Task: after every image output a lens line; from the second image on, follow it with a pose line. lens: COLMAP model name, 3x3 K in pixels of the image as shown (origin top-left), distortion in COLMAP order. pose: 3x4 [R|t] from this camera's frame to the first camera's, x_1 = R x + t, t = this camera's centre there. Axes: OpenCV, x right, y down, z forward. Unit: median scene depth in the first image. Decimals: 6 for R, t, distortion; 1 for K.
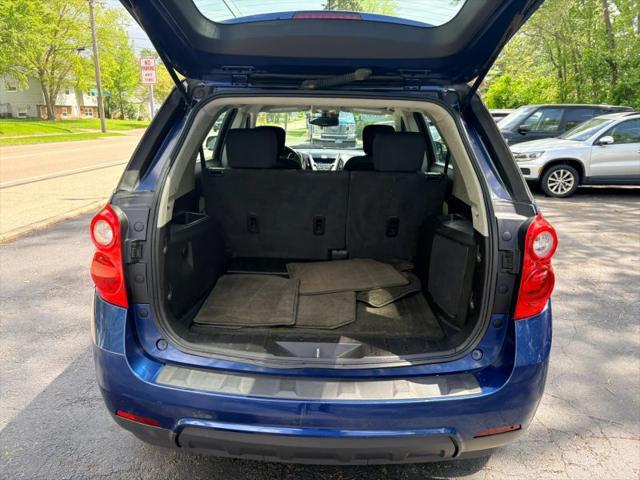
lens RADIAL K [[489.2, 0, 319.1], [0, 489.2, 238.4], [0, 0, 1]] dist [0.043843, -0.027062]
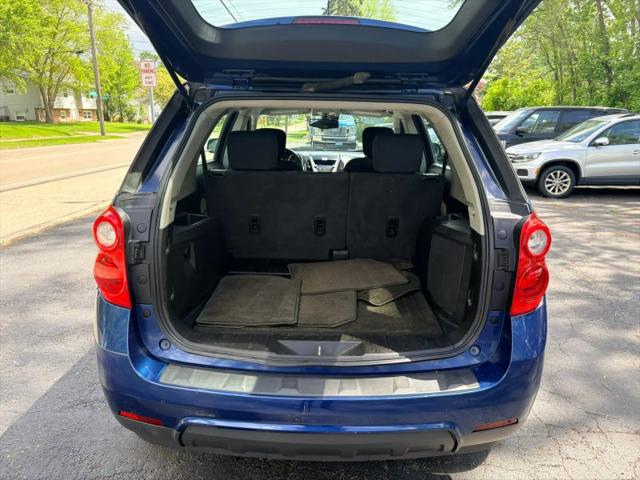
lens RADIAL K [[489.2, 0, 329.9], [0, 489.2, 235.5], [0, 0, 1]] dist [0.043843, -0.027062]
pose [[0.999789, -0.006972, 0.019300, 0.000933], [0.007166, 0.999925, -0.009980, 0.003307], [-0.019229, 0.010116, 0.999764, -0.014484]]
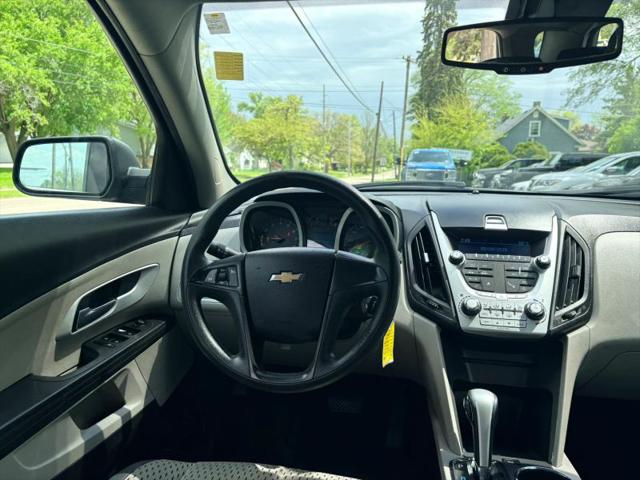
lens RADIAL K [[489.2, 0, 320.4], [0, 489.2, 244.2], [0, 0, 1]] dist [0.043843, -0.027062]
pose [[0.984927, 0.027684, -0.170743, -0.057072], [-0.042874, 0.995378, -0.085928, -0.244884], [0.167575, 0.091953, 0.981562, 1.388442]]
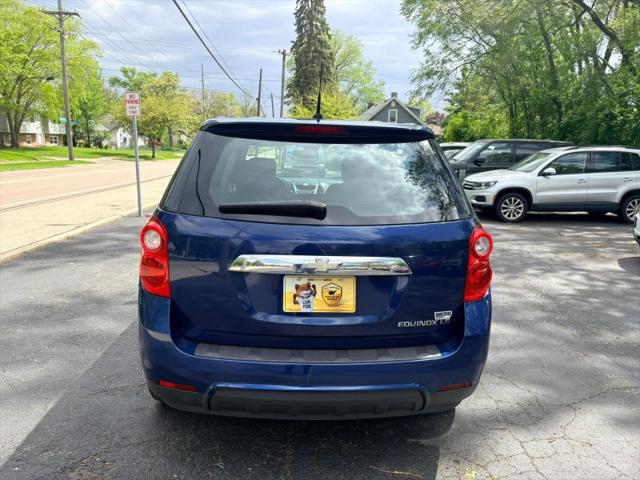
lens RADIAL K [[489.2, 0, 320.3], [0, 489.2, 233.9], [0, 0, 1]] dist [0.043843, -0.027062]
pose [[0.997627, -0.002605, 0.068804, -0.062346], [0.007214, 0.997738, -0.066828, 0.046076], [-0.068474, 0.067166, 0.995389, -0.231917]]
